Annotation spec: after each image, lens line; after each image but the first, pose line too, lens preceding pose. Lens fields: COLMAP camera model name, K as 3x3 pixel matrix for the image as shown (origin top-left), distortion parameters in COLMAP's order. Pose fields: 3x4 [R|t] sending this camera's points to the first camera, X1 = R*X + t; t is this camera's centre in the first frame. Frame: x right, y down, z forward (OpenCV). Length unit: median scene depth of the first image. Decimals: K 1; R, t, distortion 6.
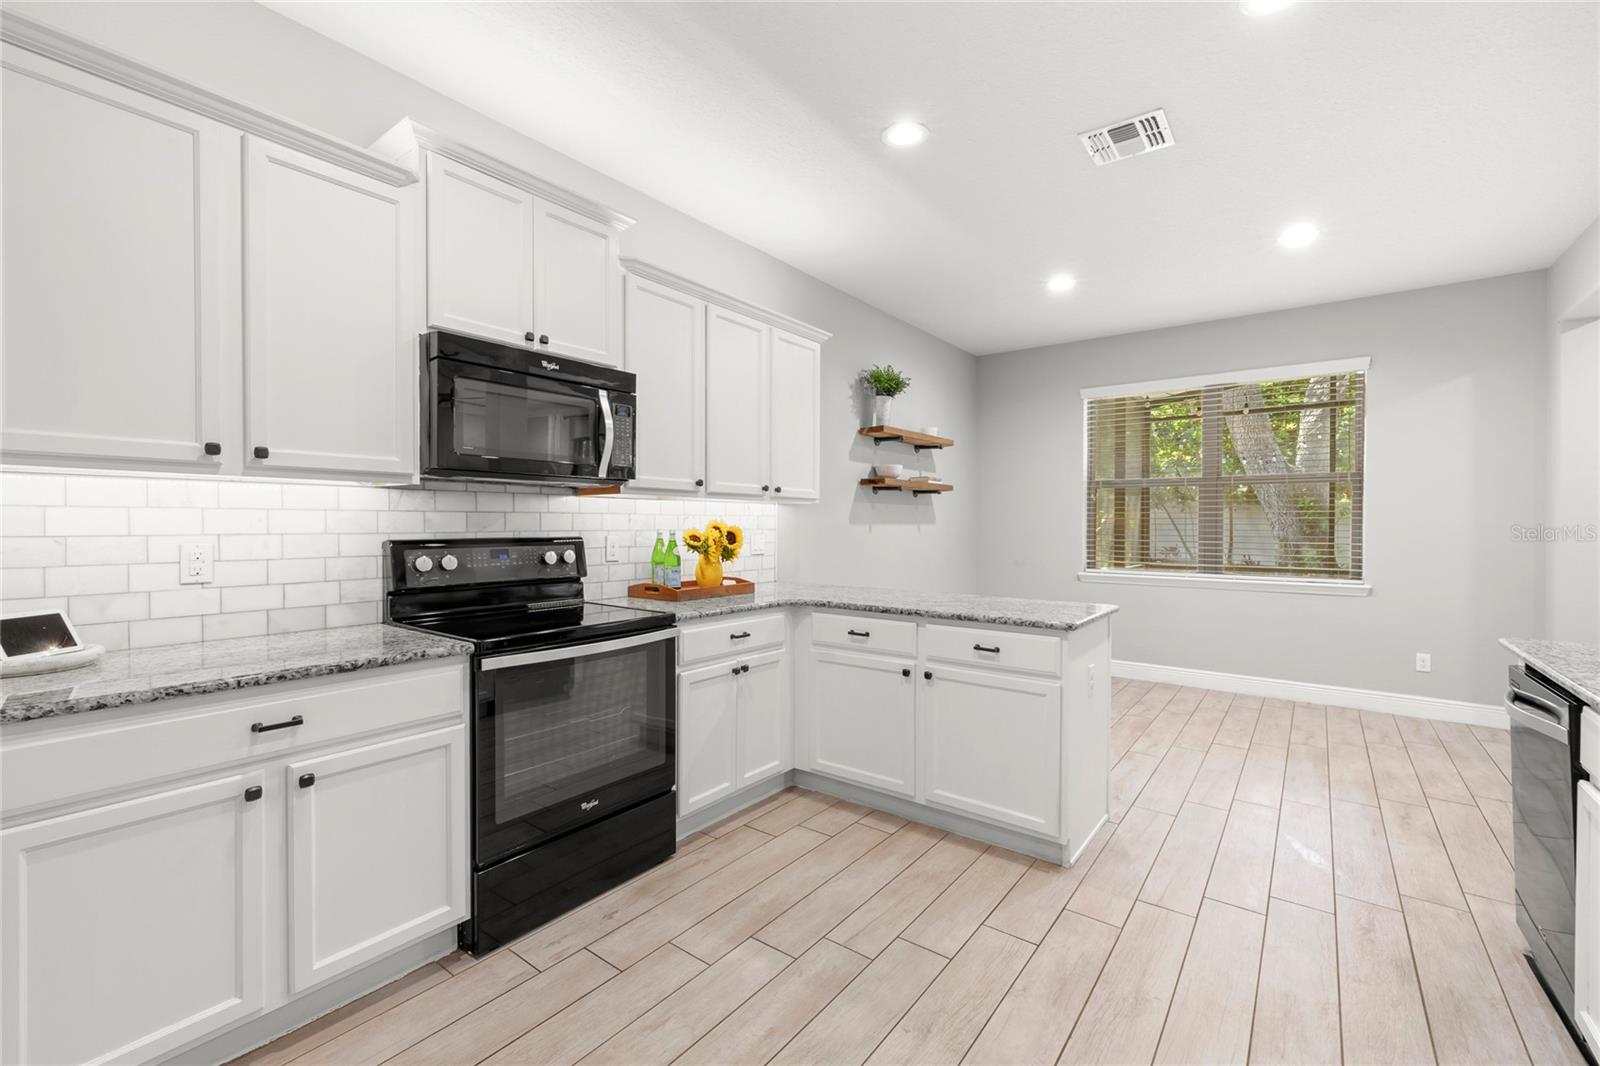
lens RADIAL K [[672.3, 0, 792.0], [0, 672.3, 524.4], [0, 0, 1]] dist [0.006945, -0.000062]
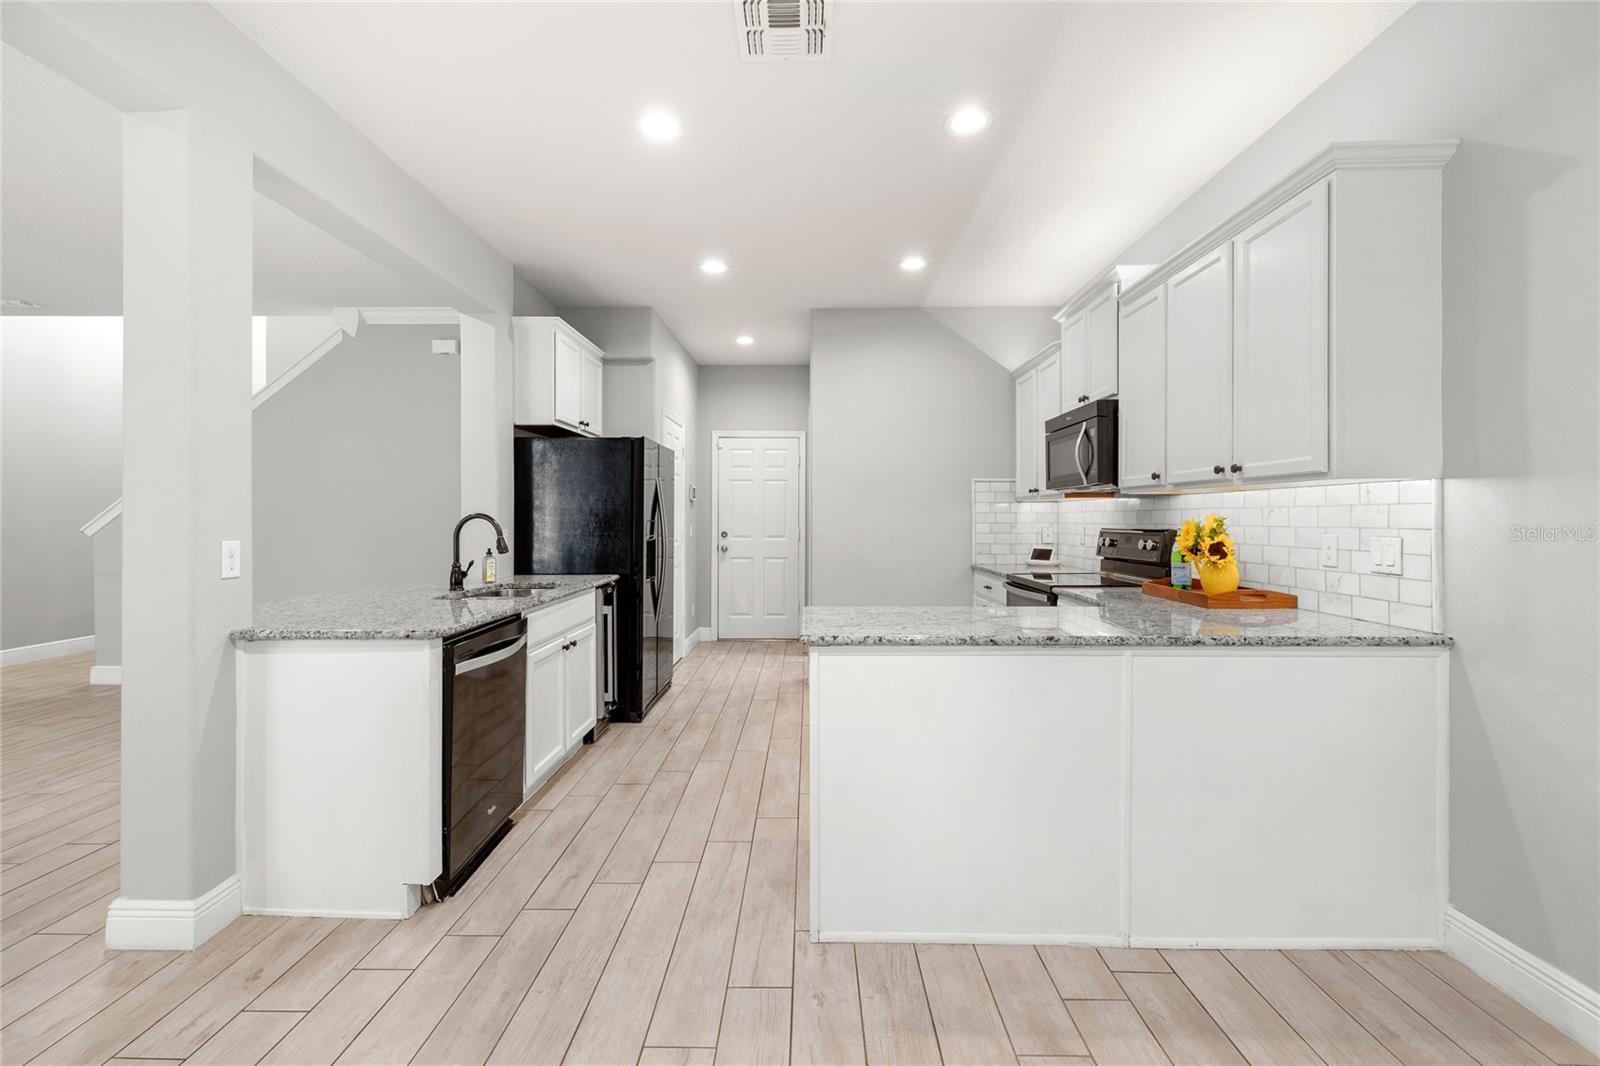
lens RADIAL K [[686.3, 0, 811.3], [0, 686.3, 521.3], [0, 0, 1]] dist [0.000882, 0.000510]
pose [[-0.787316, -0.003326, -0.616541, 0.756519], [-0.007972, 0.999957, 0.004785, 0.001981], [0.616499, 0.008682, -0.787308, 1.297109]]
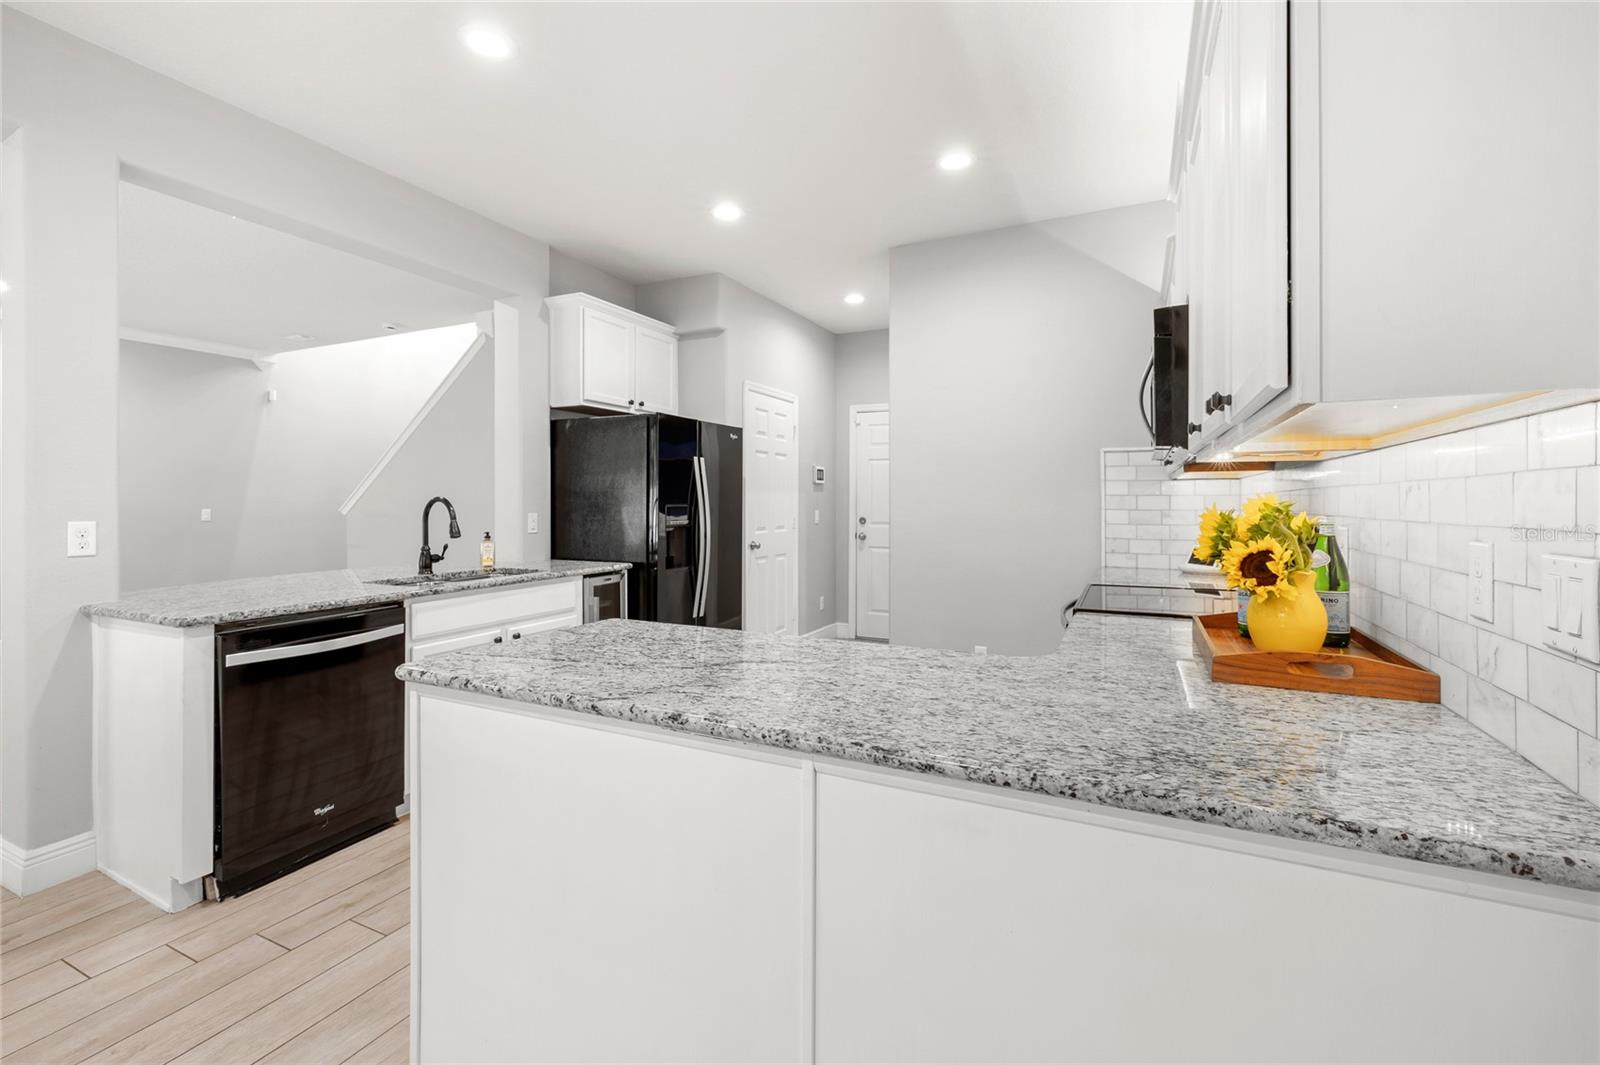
lens RADIAL K [[695.6, 0, 804.8], [0, 695.6, 503.6], [0, 0, 1]] dist [0.001748, -0.000094]
pose [[-0.976127, -0.007813, -0.217062, 0.256839], [-0.009289, 0.999940, 0.005779, -0.001485], [0.217003, 0.007657, -0.976141, 1.301876]]
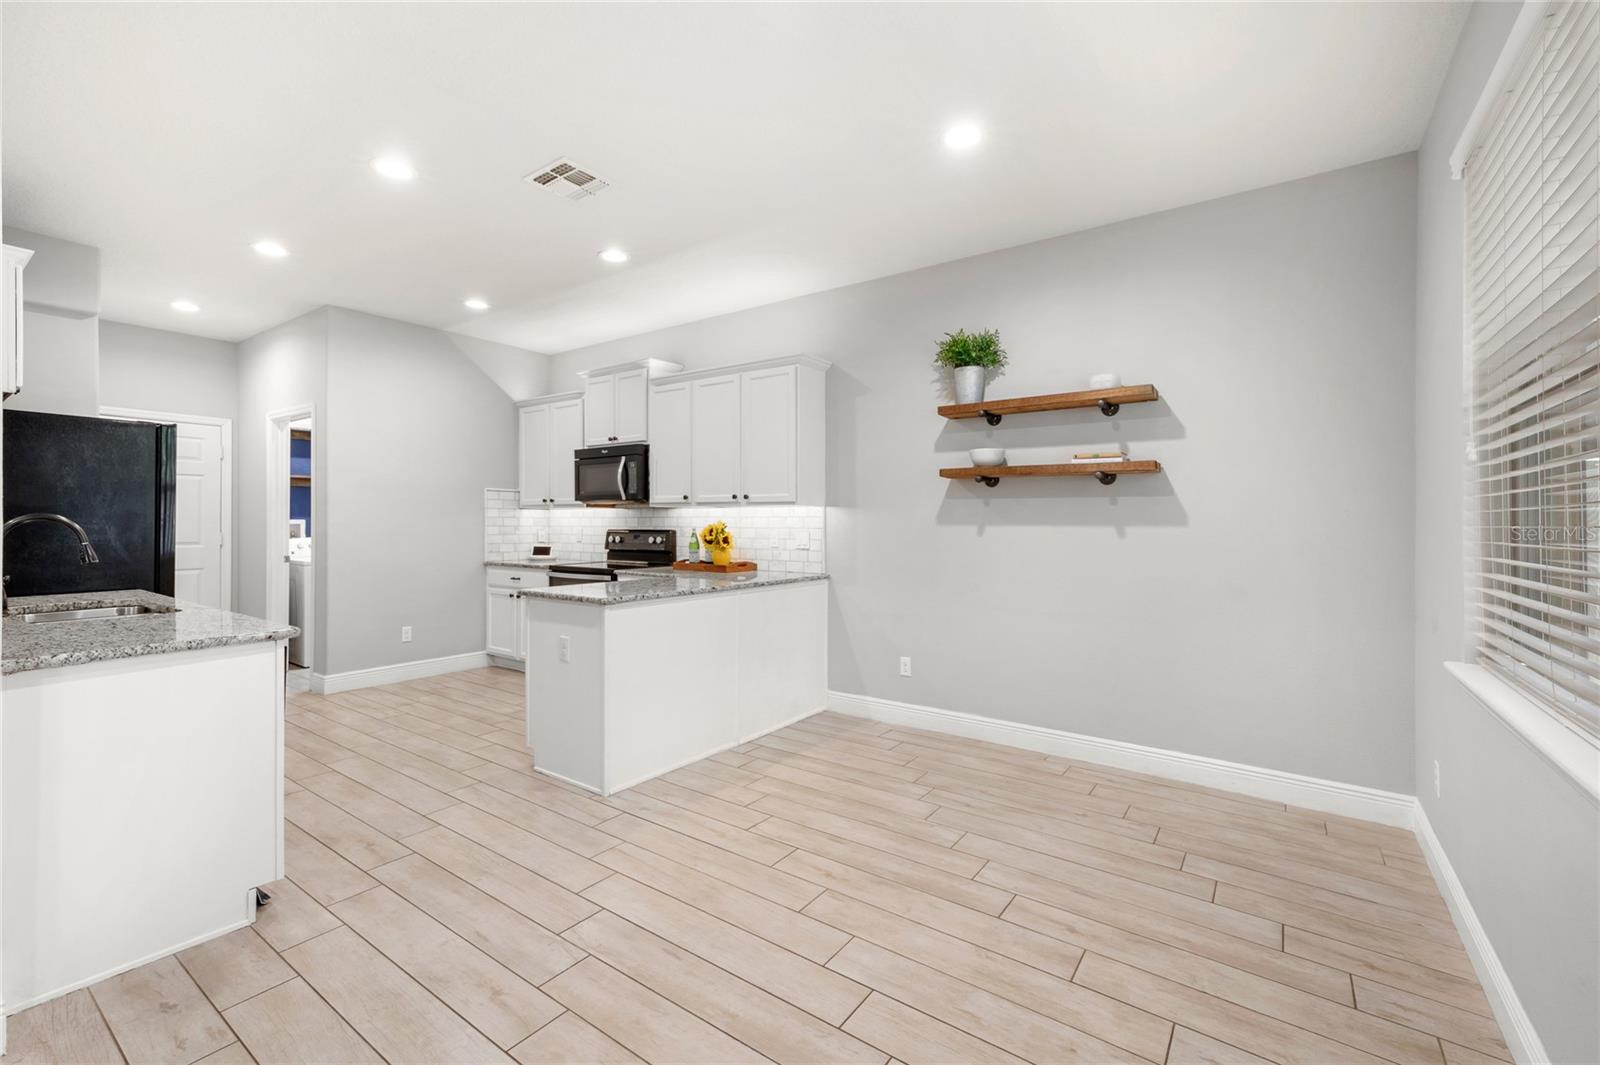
lens RADIAL K [[672.3, 0, 792.0], [0, 672.3, 523.9], [0, 0, 1]] dist [0.006945, -0.000062]
pose [[0.044451, -0.004482, -0.999002, 1.290994], [-0.008980, 0.999948, -0.004886, 0.005930], [0.998971, 0.009188, 0.044408, 1.042052]]
